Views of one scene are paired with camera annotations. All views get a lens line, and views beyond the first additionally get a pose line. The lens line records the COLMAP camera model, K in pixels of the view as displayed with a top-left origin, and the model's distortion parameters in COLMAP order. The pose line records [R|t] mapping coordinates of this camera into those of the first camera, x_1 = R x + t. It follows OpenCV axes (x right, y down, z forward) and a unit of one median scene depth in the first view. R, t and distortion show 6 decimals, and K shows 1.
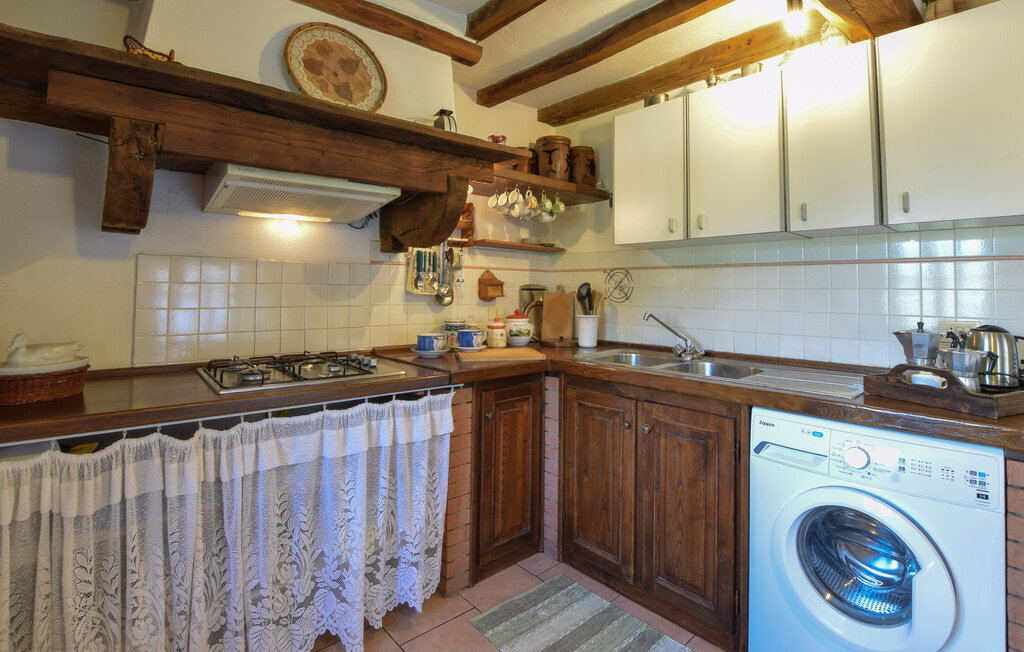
lens RADIAL K [[441.7, 0, 497.6], [0, 441.7, 272.5], [0, 0, 1]] dist [-0.018342, 0.001490]
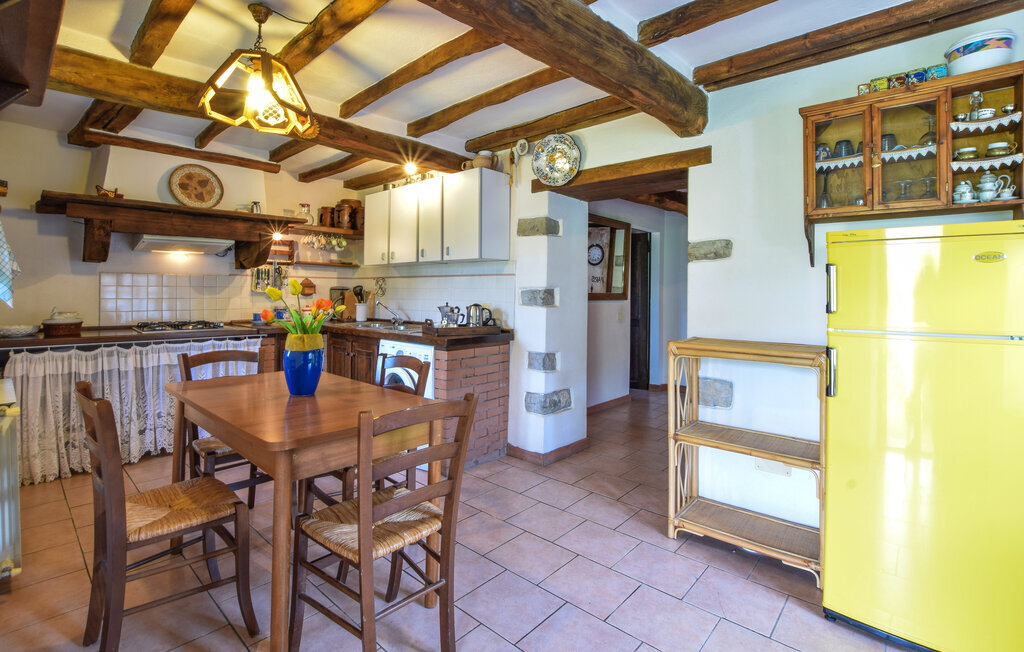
lens RADIAL K [[469.1, 0, 500.5], [0, 469.1, 290.7], [0, 0, 1]] dist [-0.010391, -0.001190]
pose [[0.997577, -0.000808, 0.069570, 0.838334], [-0.001853, 0.999270, 0.038170, -0.039006], [-0.069550, -0.038206, 0.996847, -1.221849]]
